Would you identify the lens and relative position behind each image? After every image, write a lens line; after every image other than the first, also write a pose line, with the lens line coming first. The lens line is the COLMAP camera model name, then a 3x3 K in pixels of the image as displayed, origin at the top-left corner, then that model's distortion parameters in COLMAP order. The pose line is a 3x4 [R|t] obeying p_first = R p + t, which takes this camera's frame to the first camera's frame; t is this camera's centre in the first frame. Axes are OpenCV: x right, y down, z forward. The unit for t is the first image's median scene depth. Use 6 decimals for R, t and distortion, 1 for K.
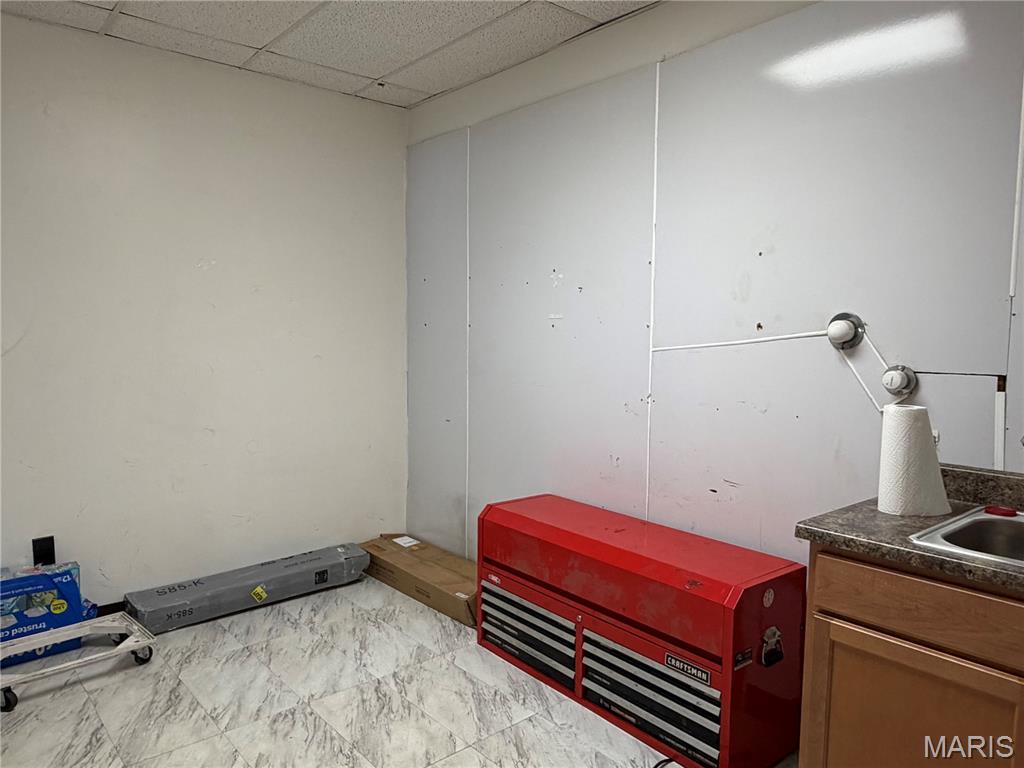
lens RADIAL K [[717.2, 0, 511.8], [0, 717.2, 384.9], [0, 0, 1]] dist [0.003679, 0.000505]
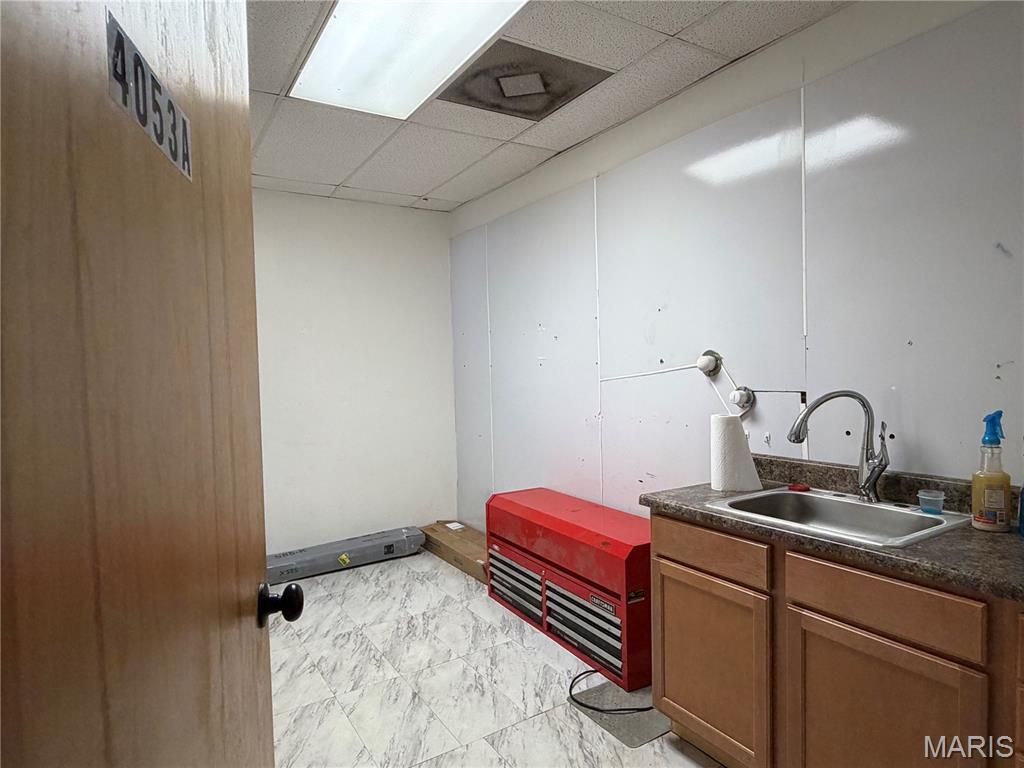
lens RADIAL K [[597.6, 0, 512.2], [0, 597.6, 385.4], [0, 0, 1]] dist [0.007529, 0.000502]
pose [[0.988352, -0.030738, -0.149050, 0.221882], [0.024165, 0.998662, -0.045712, 0.010796], [0.150255, 0.041578, 0.987773, -0.184543]]
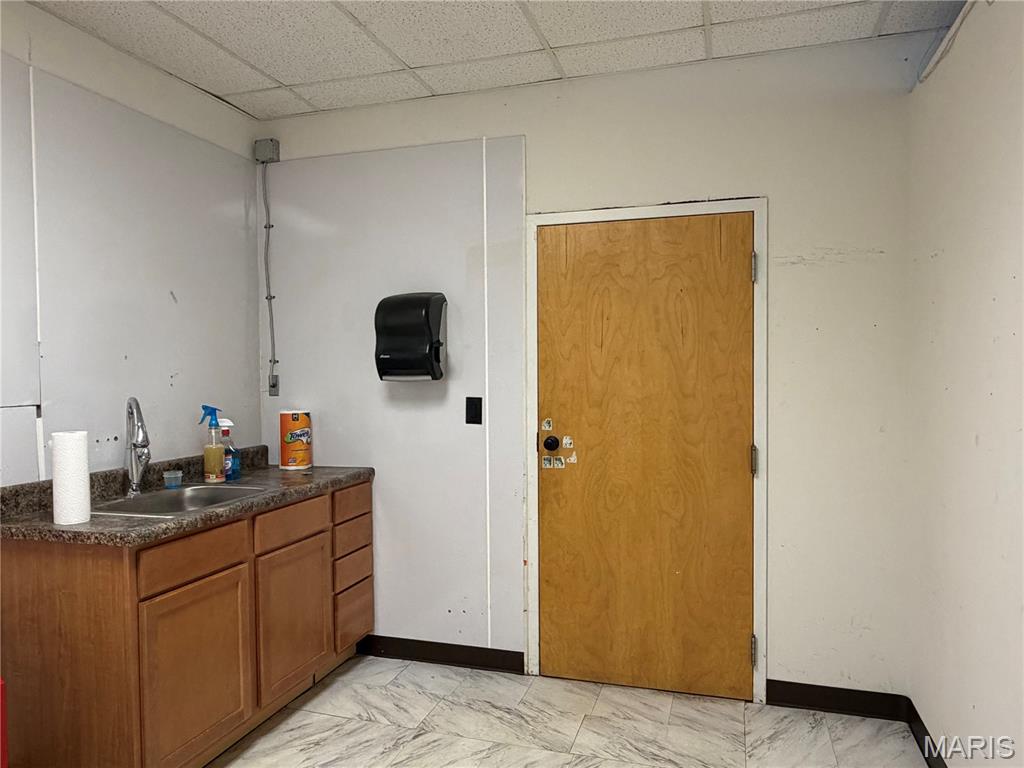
lens RADIAL K [[717.2, 0, 512.2], [0, 717.2, 386.5], [0, 0, 1]] dist [0.003679, 0.000505]
pose [[-0.538000, -0.024249, 0.842596, -0.595084], [0.068587, 0.995013, 0.072428, -0.057958], [-0.840150, 0.096757, -0.533653, 0.708540]]
